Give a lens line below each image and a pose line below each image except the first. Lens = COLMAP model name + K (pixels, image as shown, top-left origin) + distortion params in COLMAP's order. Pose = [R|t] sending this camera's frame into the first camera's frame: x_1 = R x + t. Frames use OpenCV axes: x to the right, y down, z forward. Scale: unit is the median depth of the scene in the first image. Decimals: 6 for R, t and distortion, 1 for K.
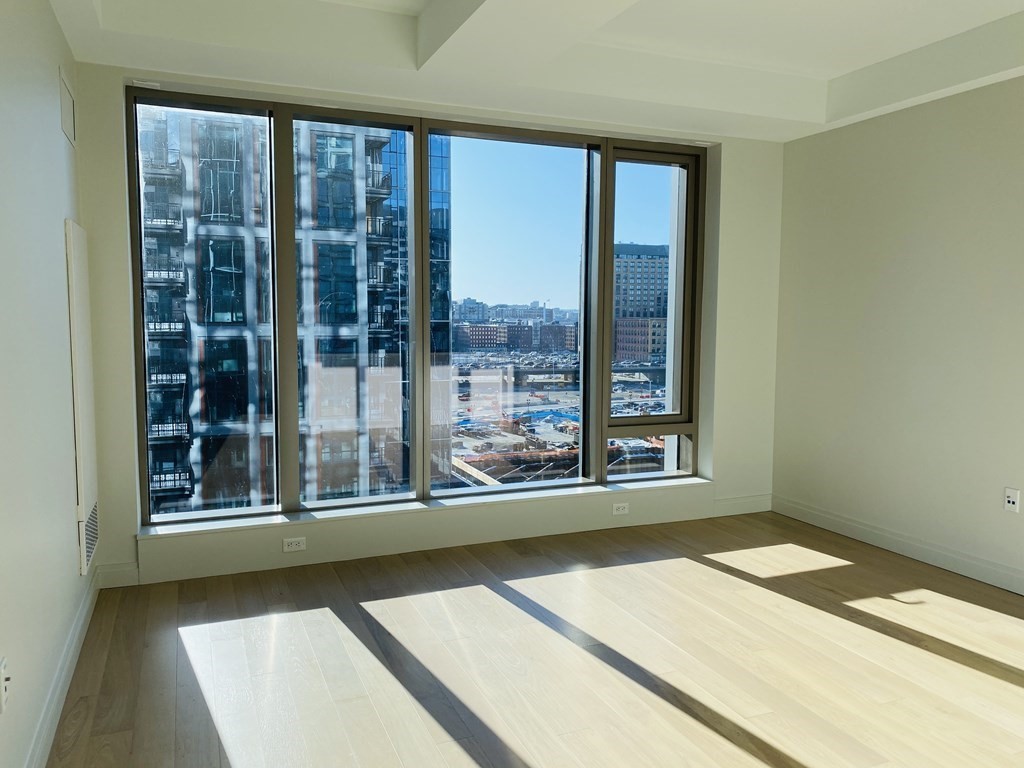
lens RADIAL K [[774.0, 0, 512.0], [0, 774.0, 384.0], [0, 0, 1]] dist [0.033462, 0.001631]
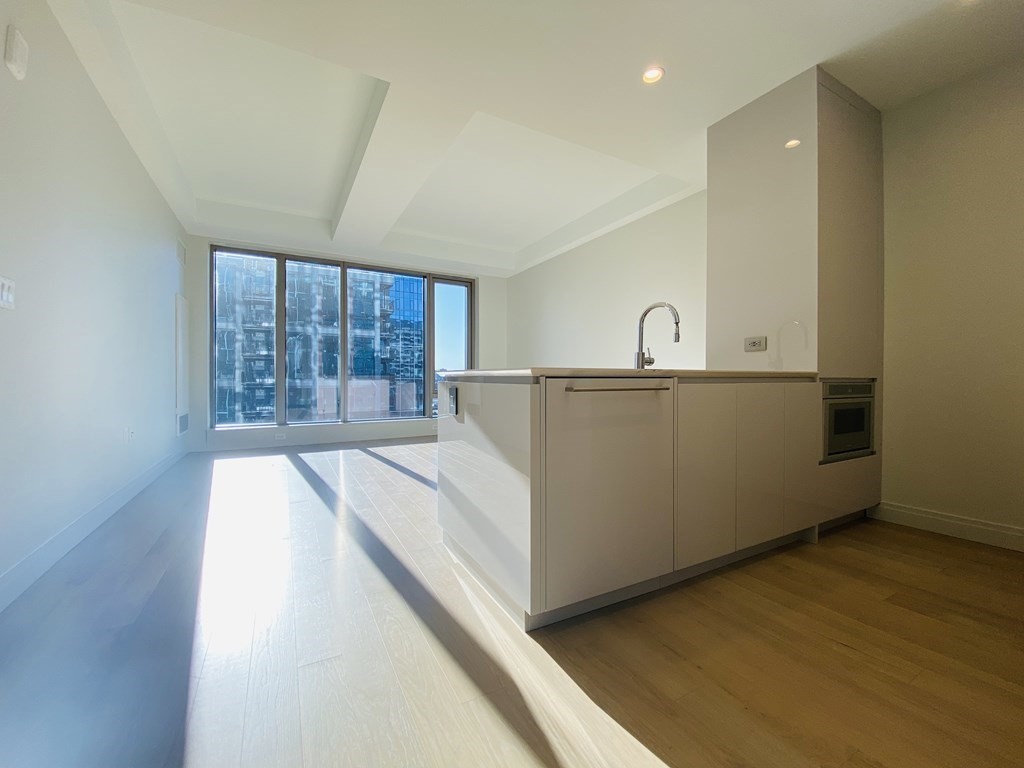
lens RADIAL K [[407.9, 0, 509.7], [0, 407.9, 378.7], [0, 0, 1]] dist [0.028241, -0.000146]
pose [[0.994701, -0.003256, 0.102760, 0.230474], [0.012113, 0.996249, -0.085683, 0.122657], [-0.102096, 0.086474, 0.991009, -0.263646]]
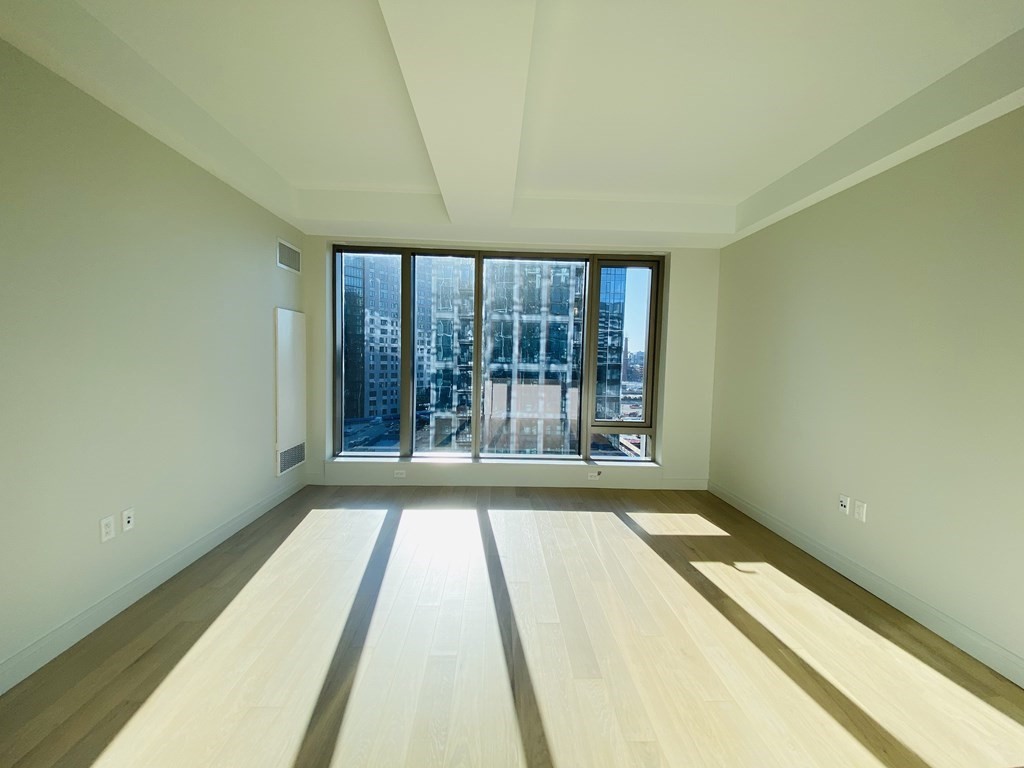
lens RADIAL K [[407.9, 0, 509.7], [0, 407.9, 378.7], [0, 0, 1]] dist [0.028241, -0.000146]
pose [[0.931736, 0.038283, -0.361113, 0.271878], [-0.053662, 0.998025, -0.032651, -0.007659], [0.359150, 0.049800, 0.931950, 0.117246]]
